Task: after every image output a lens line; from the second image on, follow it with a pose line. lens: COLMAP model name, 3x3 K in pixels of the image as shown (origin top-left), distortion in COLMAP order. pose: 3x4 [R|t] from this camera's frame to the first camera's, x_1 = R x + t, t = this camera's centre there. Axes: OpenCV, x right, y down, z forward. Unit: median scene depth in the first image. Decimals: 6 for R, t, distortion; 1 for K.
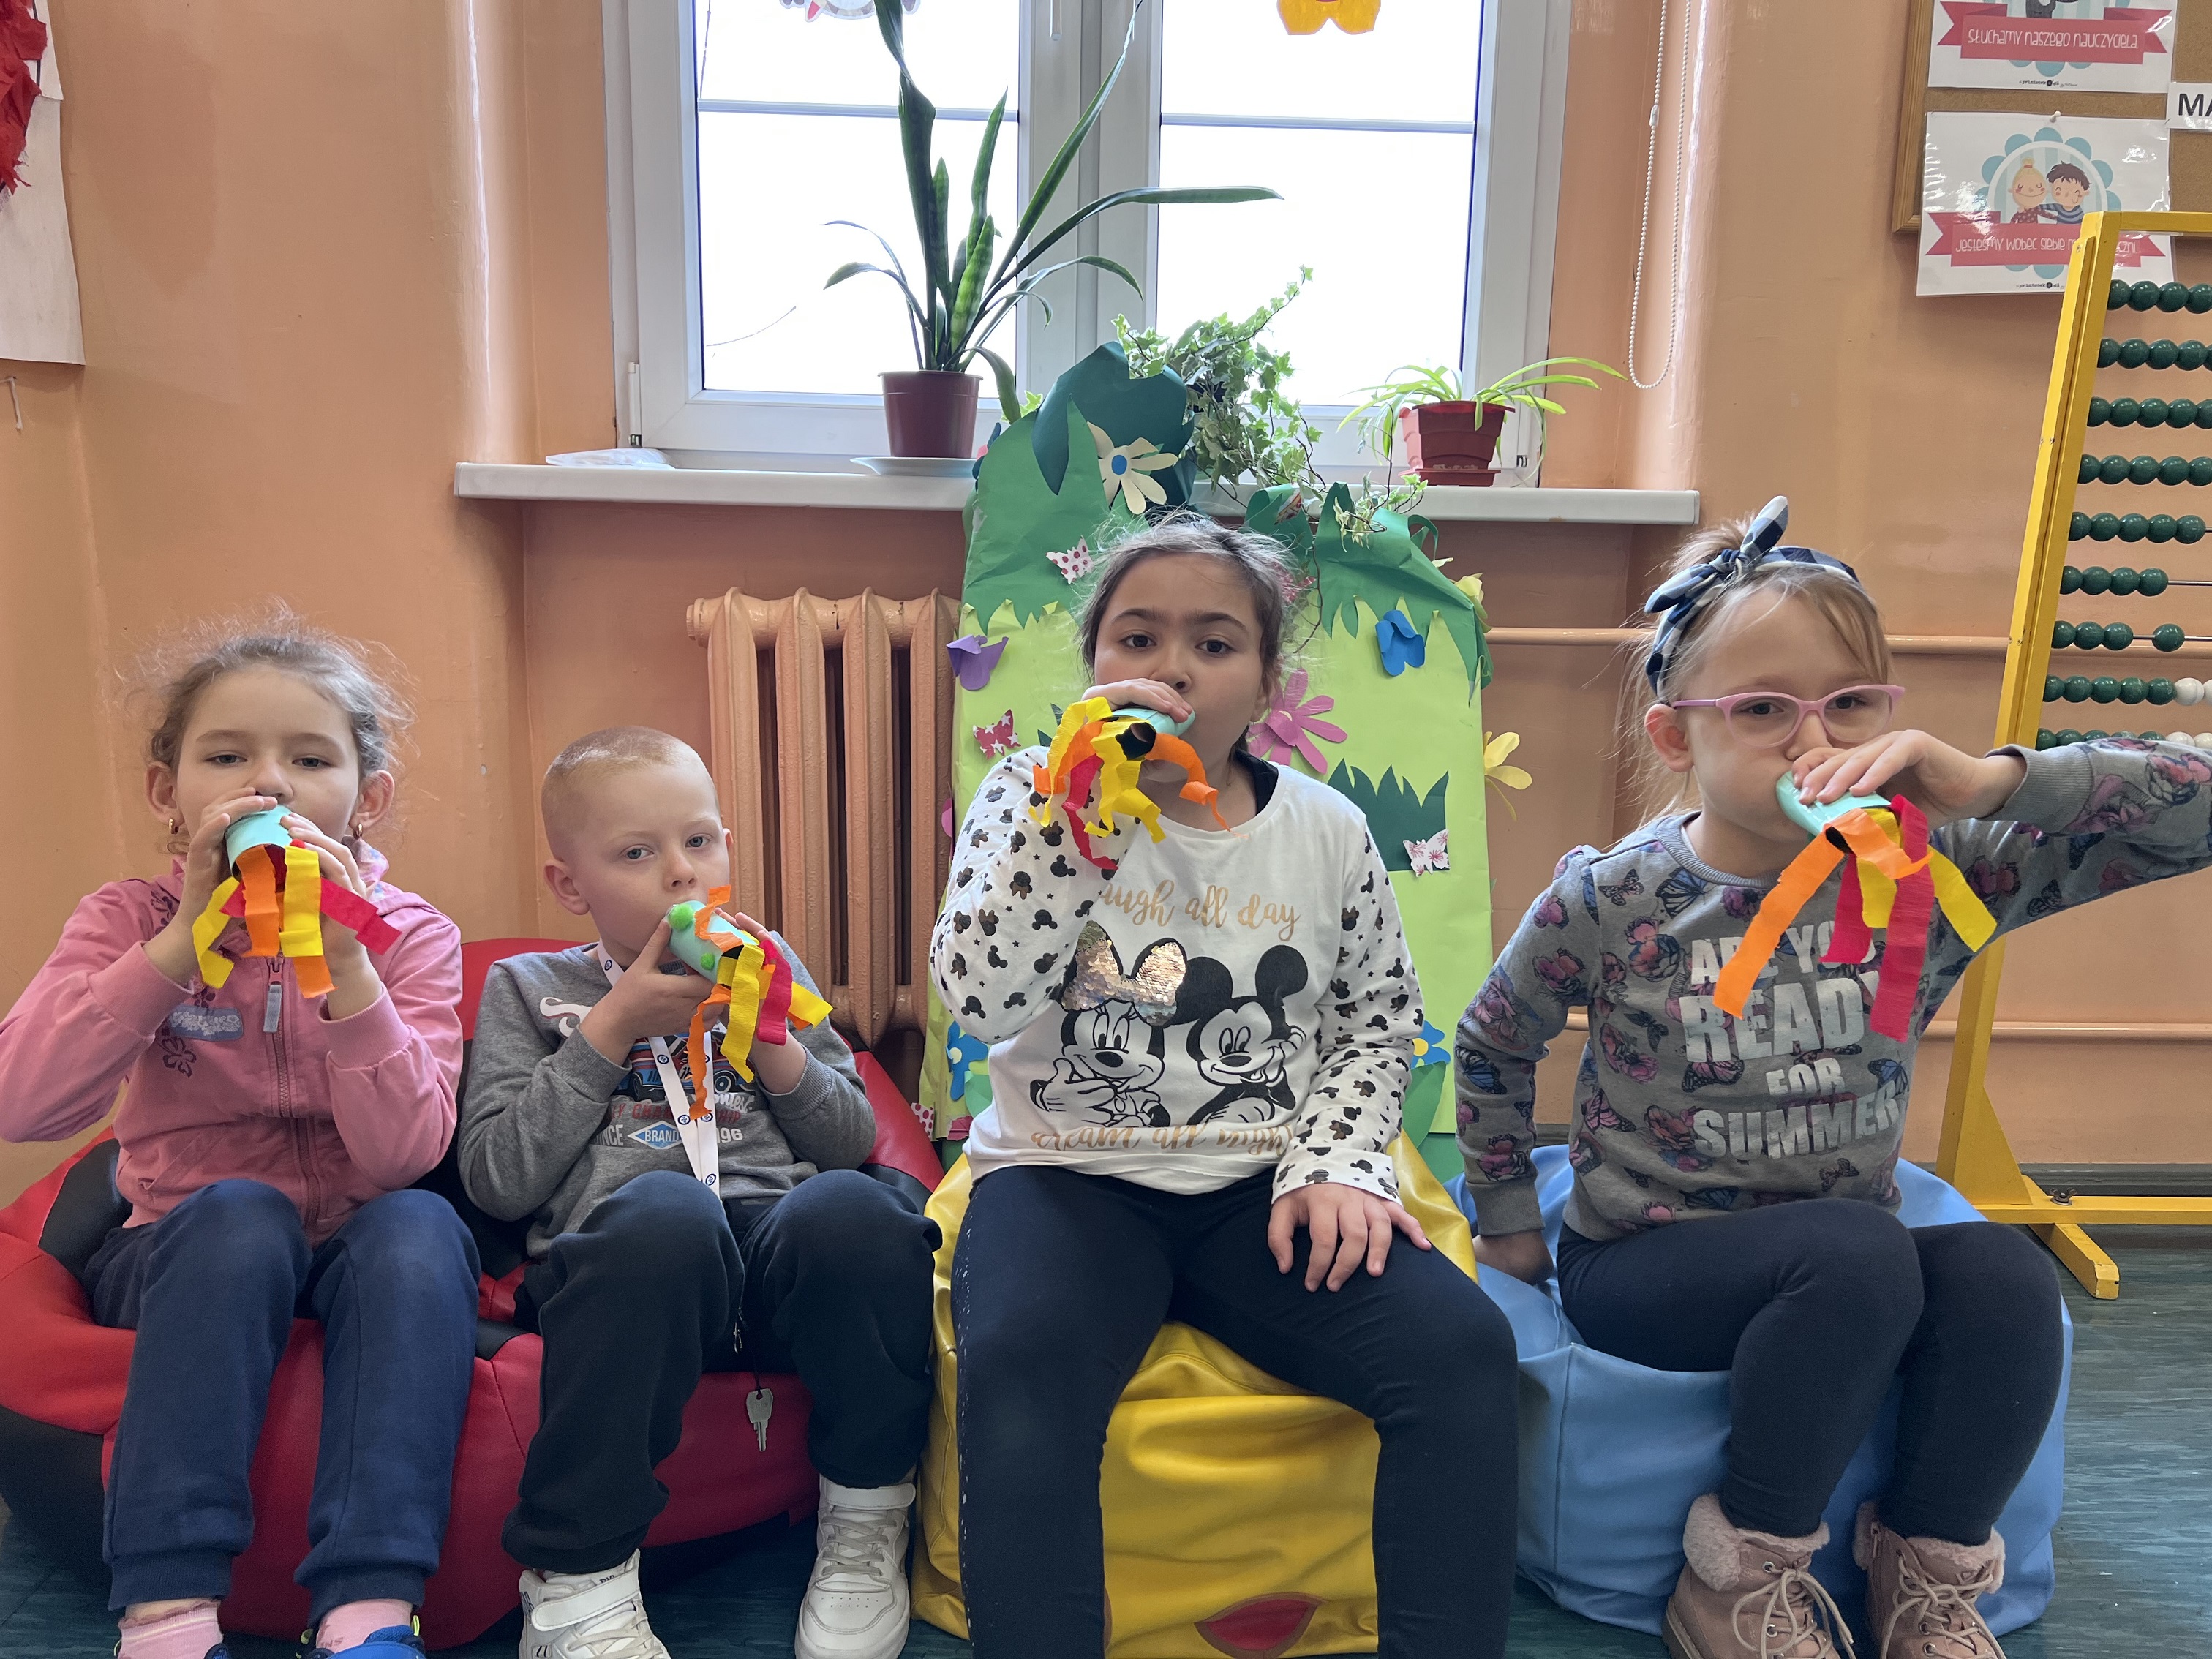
lens RADIAL K [[1690.5, 0, 1102.4], [0, 1690.5, 832.8], [0, 0, 1]] dist [0.027975, -0.043946]
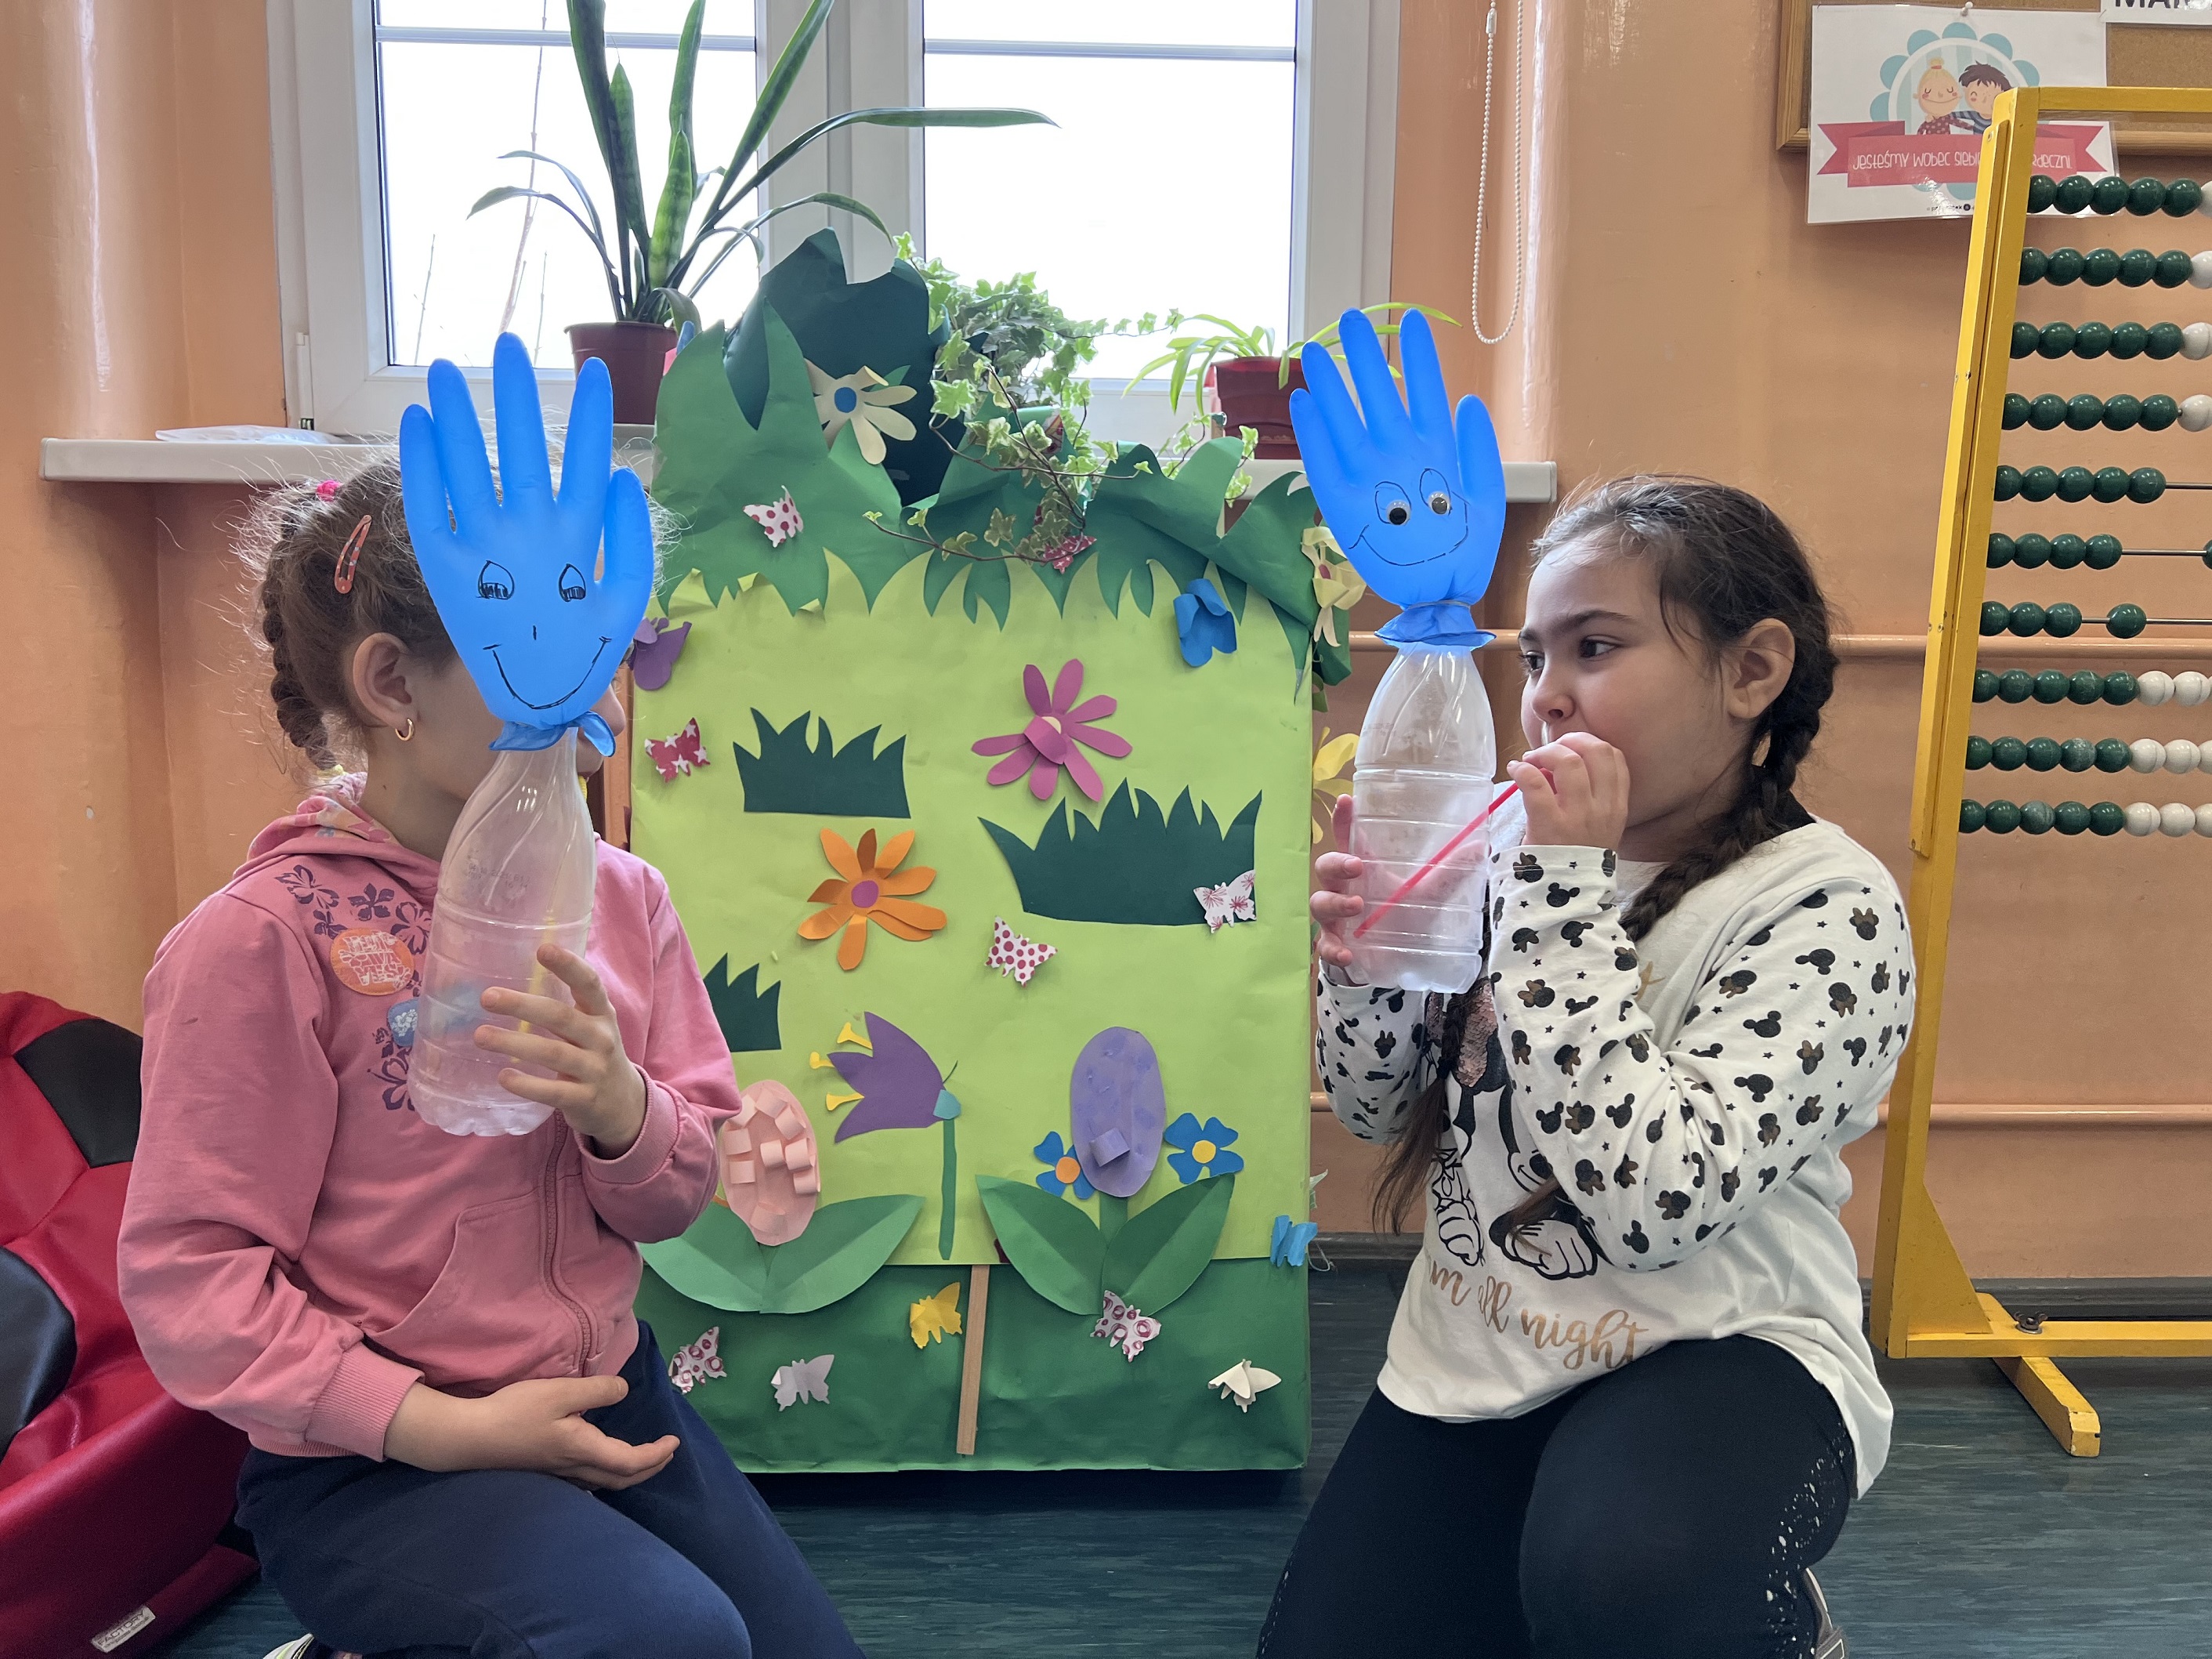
lens RADIAL K [[1690.6, 0, 1108.7], [0, 1690.6, 826.5], [0, 0, 1]] dist [0.027975, -0.043946]
pose [[0.999942, -0.009273, -0.005557, 0.140567], [0.008938, 0.998303, -0.057538, 0.023026], [0.006081, 0.057485, 0.998328, 0.187423]]
